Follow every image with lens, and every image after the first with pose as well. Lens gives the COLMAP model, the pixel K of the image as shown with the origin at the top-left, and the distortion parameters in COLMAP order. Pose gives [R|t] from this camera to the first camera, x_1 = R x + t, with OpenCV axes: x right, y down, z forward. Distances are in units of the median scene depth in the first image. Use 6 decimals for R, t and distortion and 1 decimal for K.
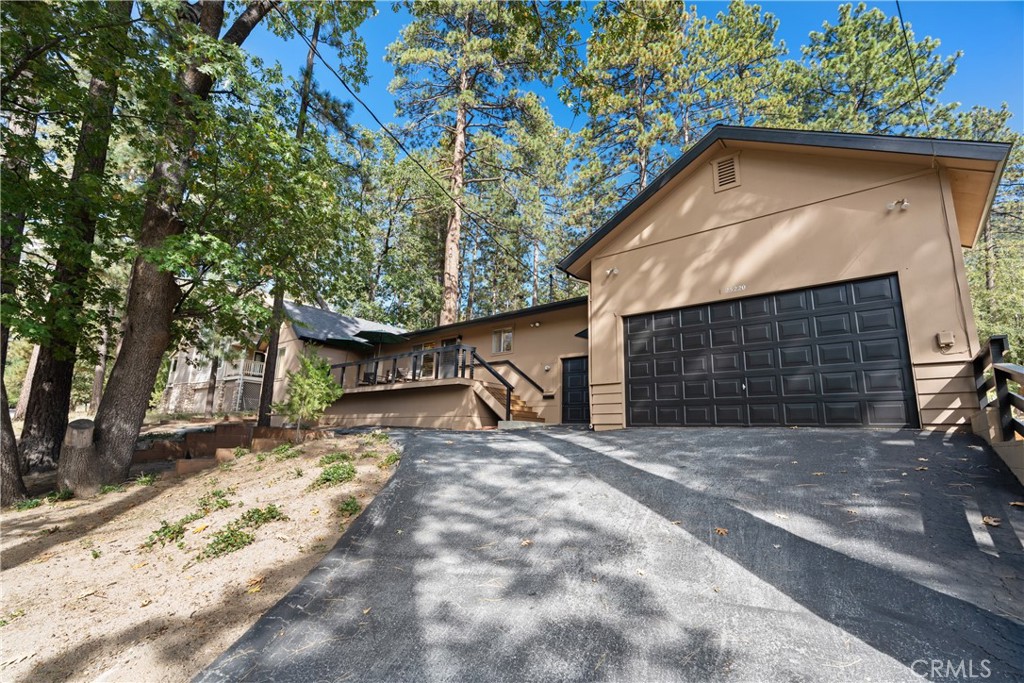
lens RADIAL K [[468.0, 0, 511.8], [0, 468.0, 343.3], [0, 0, 1]] dist [-0.005459, 0.000591]
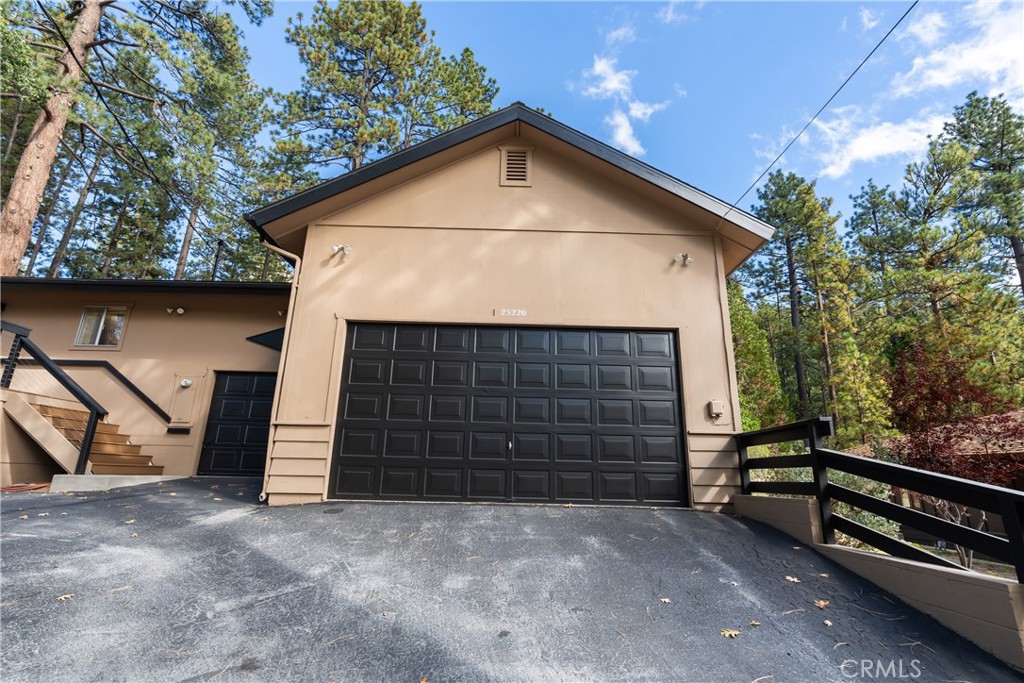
lens RADIAL K [[468.0, 0, 511.4], [0, 468.0, 342.2], [0, 0, 1]] dist [-0.005459, 0.000591]
pose [[0.757983, 0.167170, 0.630489, 0.006329], [-0.133559, 0.985898, -0.100837, 0.005963], [-0.638454, -0.007774, 0.769621, 0.354149]]
